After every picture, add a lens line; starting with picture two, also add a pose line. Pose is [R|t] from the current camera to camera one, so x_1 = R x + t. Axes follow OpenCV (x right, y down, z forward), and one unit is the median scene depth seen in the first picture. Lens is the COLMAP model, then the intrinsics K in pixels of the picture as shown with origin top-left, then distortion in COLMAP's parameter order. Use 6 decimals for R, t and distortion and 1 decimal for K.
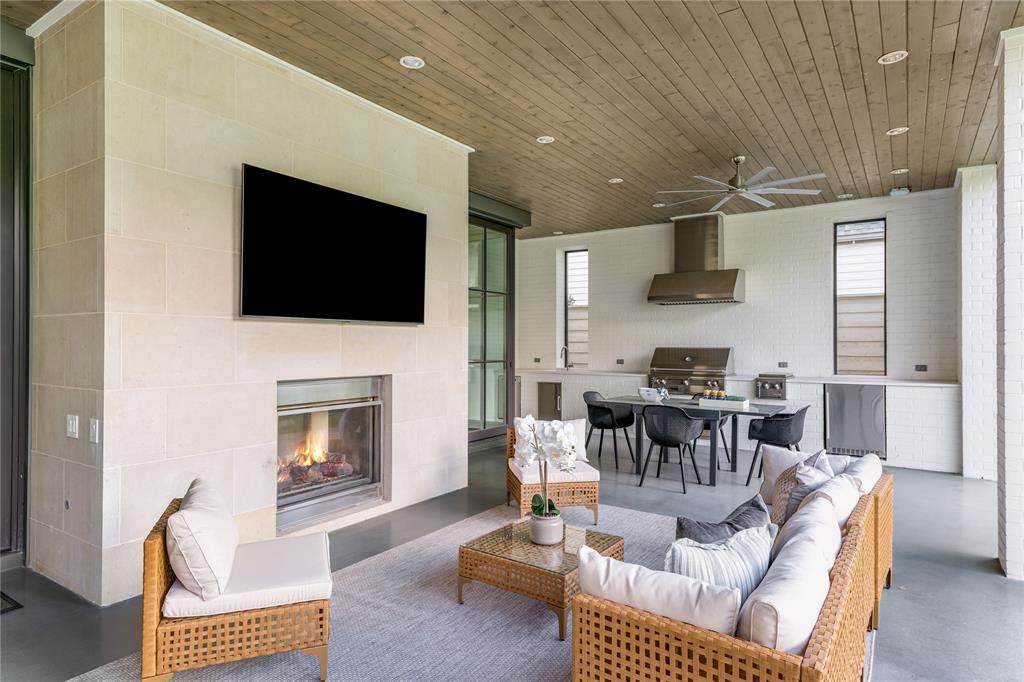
lens RADIAL K [[583.8, 0, 512.0], [0, 583.8, 341.0], [0, 0, 1]] dist [0.038760, 0.000379]
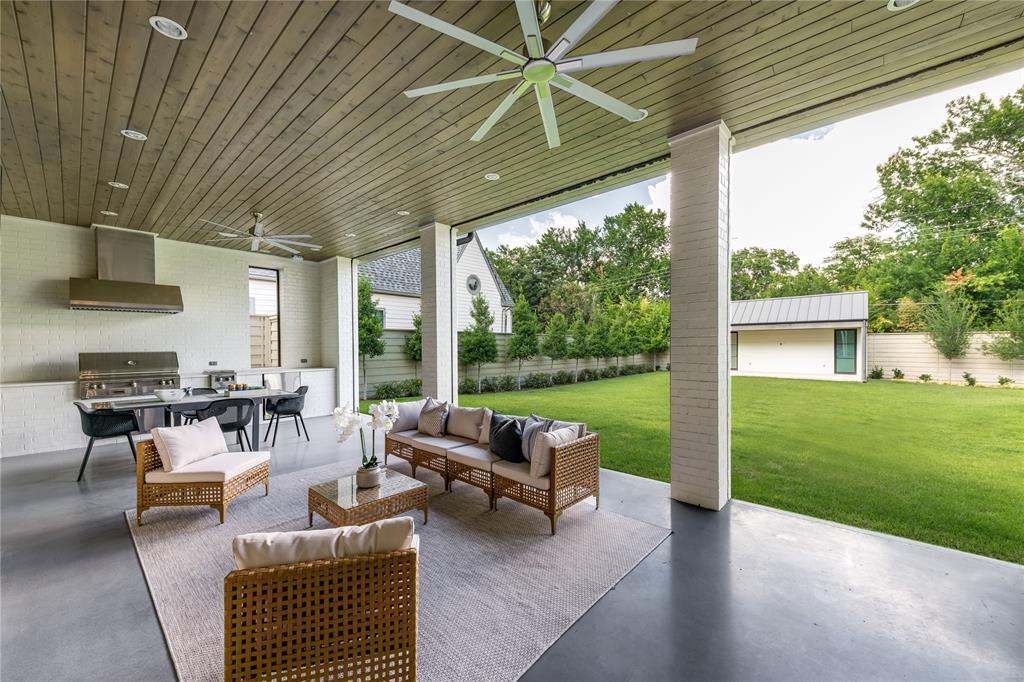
lens RADIAL K [[391.7, 0, 511.7], [0, 391.7, 354.7], [0, 0, 1]] dist [0.017471, 0.000000]
pose [[0.138449, -0.025926, 0.990030, -0.344159], [0.000399, 0.999659, 0.026122, -0.002689], [-0.990370, -0.003221, 0.138412, 0.205021]]
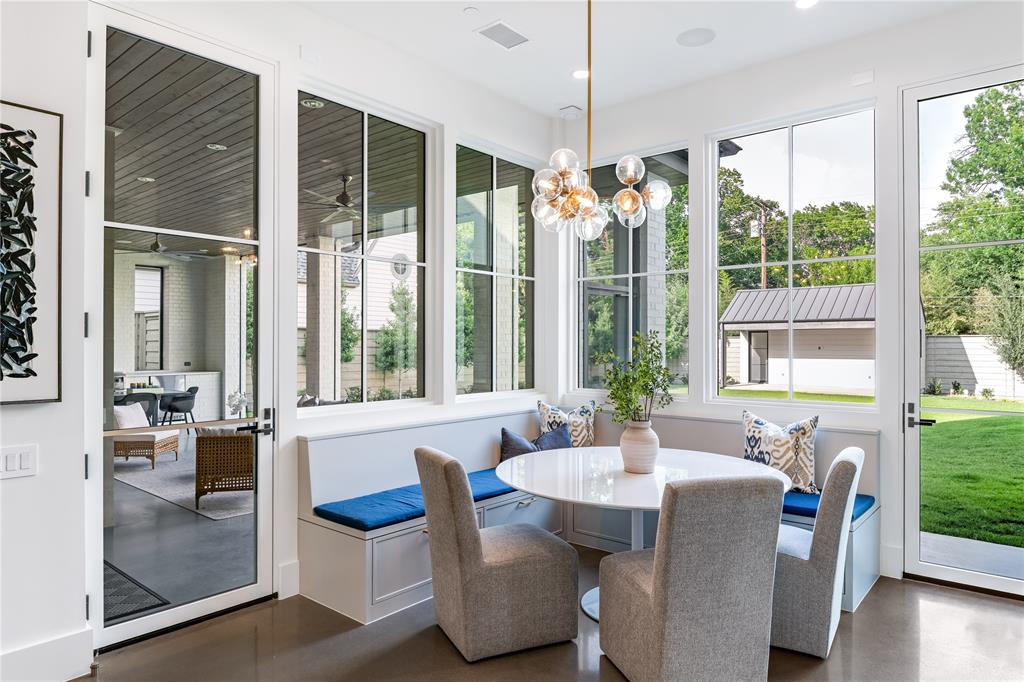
lens RADIAL K [[629.8, 0, 513.0], [0, 629.8, 340.4], [0, 0, 1]] dist [0.002542, -0.000886]
pose [[0.112052, 0.006212, 0.993683, -0.864113], [-0.007726, 0.999956, -0.005380, -0.015657], [-0.993672, -0.007074, 0.112095, -0.091397]]
